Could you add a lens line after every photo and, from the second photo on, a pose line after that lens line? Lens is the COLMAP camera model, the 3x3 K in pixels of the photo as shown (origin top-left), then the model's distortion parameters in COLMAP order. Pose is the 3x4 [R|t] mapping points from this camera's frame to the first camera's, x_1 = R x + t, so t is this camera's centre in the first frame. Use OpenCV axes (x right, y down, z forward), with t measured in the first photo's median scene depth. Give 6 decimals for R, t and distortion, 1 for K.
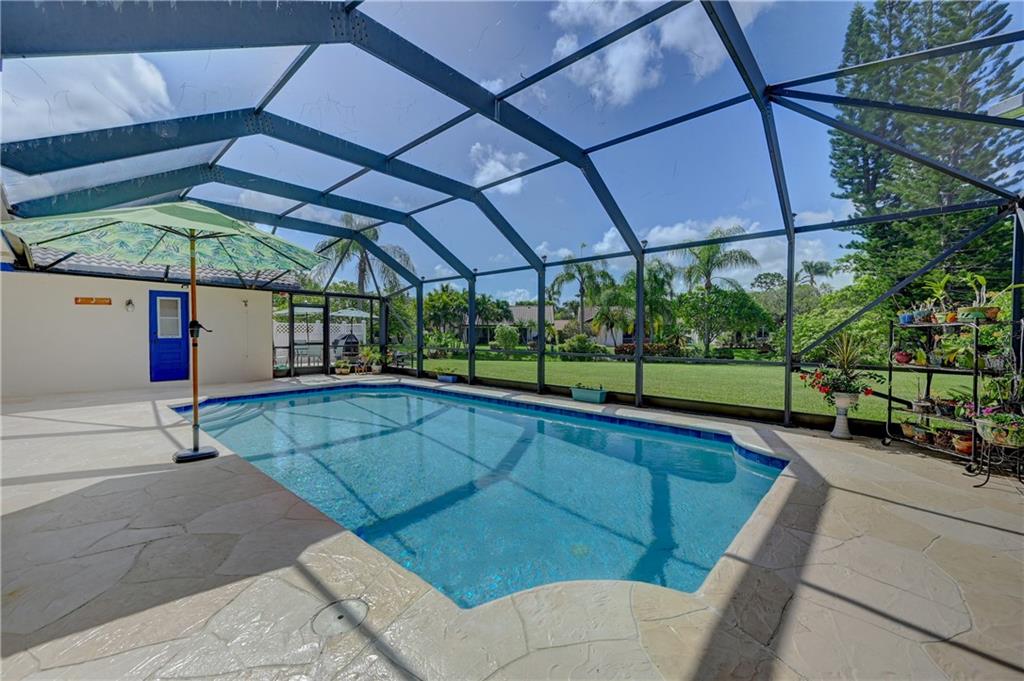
lens RADIAL K [[402.9, 0, 511.7], [0, 402.9, 339.5], [0, 0, 1]] dist [0.000165, 0.000665]
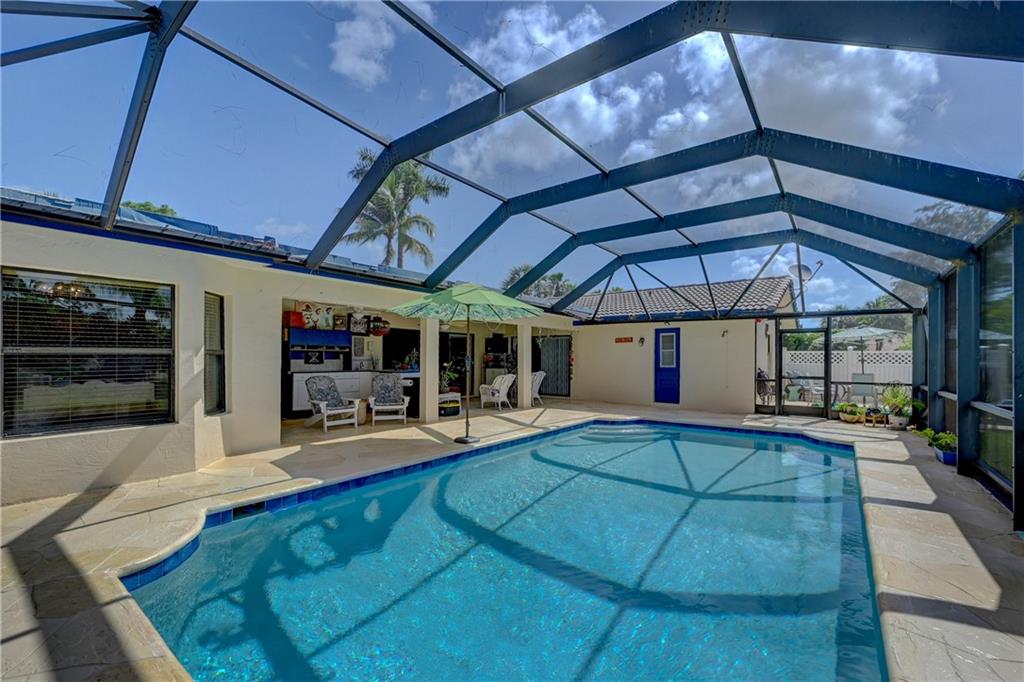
lens RADIAL K [[428.0, 0, 506.1], [0, 428.0, 363.3], [0, 0, 1]] dist [0.003599, -0.000240]
pose [[0.076801, 0.008485, -0.997010, 0.397997], [-0.020050, 0.999775, 0.006964, -0.015569], [0.996845, 0.019455, 0.076954, 0.441861]]
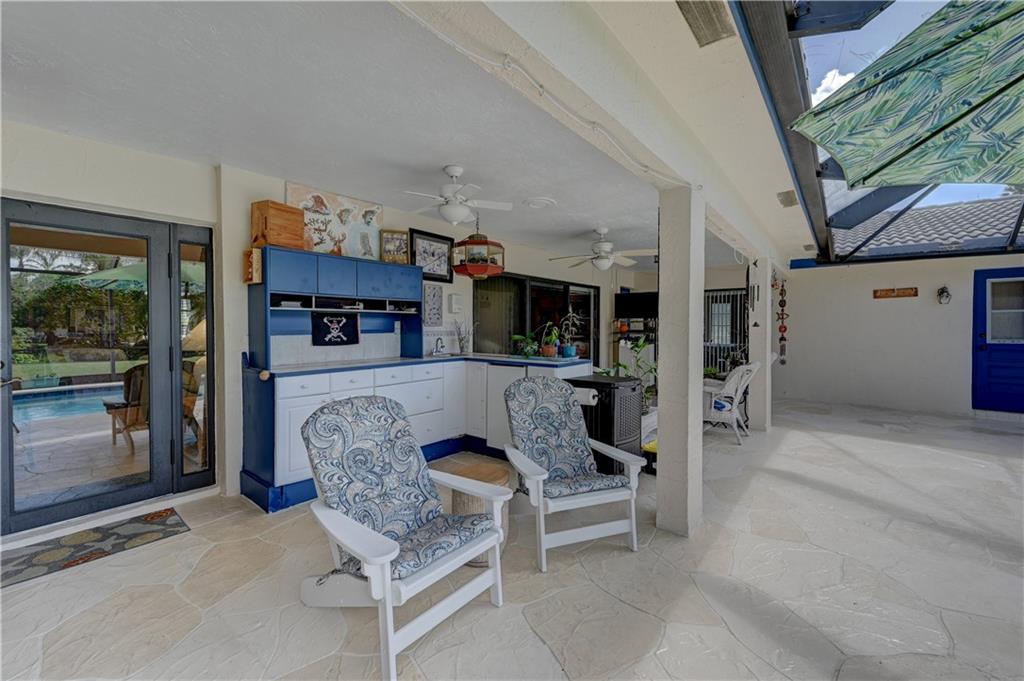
lens RADIAL K [[402.9, 0, 506.6], [0, 402.9, 334.1], [0, 0, 1]] dist [0.000165, 0.000665]
pose [[0.054843, 0.017895, -0.998335, -0.279790], [-0.015335, 0.999737, 0.017078, -0.017584], [0.998377, 0.014373, 0.055103, 0.199390]]
